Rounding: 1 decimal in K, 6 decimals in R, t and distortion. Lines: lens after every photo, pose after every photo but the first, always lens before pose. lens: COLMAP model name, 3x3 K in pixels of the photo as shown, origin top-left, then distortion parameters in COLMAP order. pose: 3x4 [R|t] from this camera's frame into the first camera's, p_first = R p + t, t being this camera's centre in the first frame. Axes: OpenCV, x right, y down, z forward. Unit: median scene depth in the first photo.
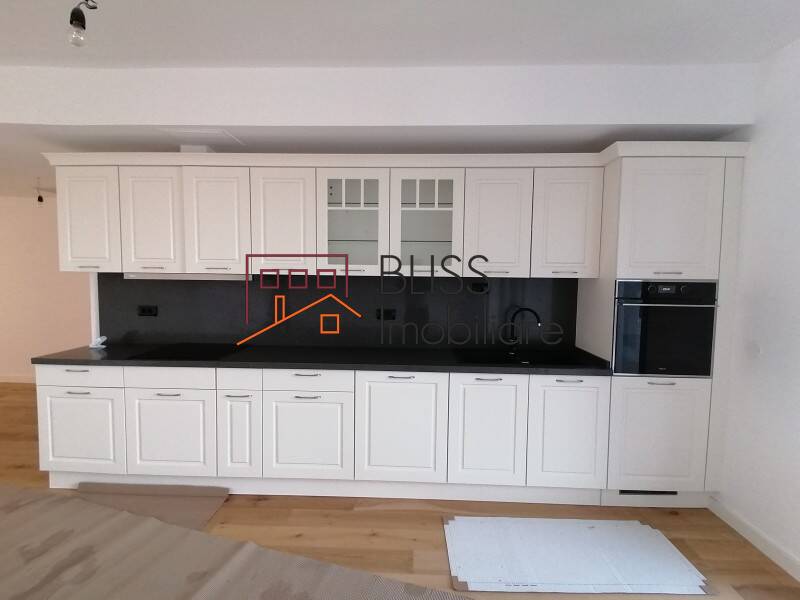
lens RADIAL K [[397.6, 0, 402.7], [0, 397.6, 299.7], [0, 0, 1]] dist [0.027739, -0.010434]
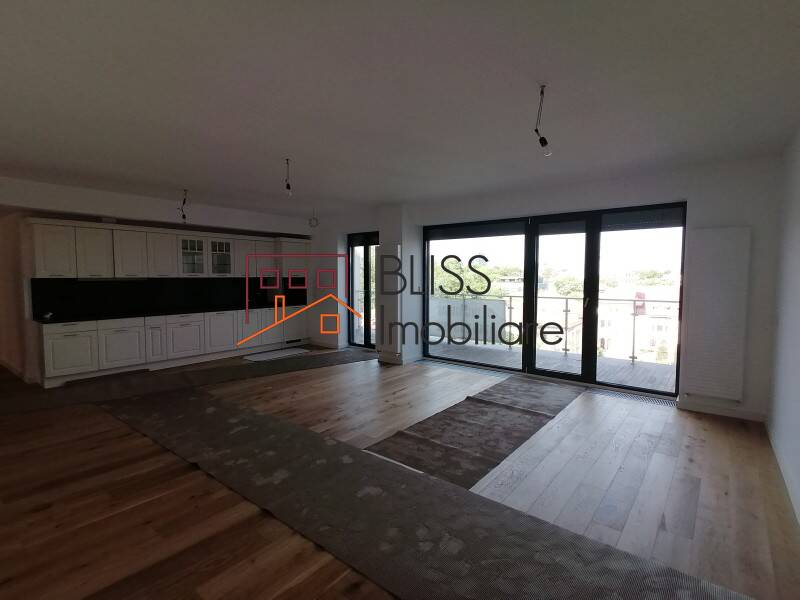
lens RADIAL K [[397.6, 0, 400.9], [0, 397.6, 298.2], [0, 0, 1]] dist [0.027739, -0.010434]
pose [[0.595733, -0.061614, 0.800816, -1.422593], [0.057410, 0.997770, 0.034060, 0.060914], [-0.801128, 0.025684, 0.597942, -1.623523]]
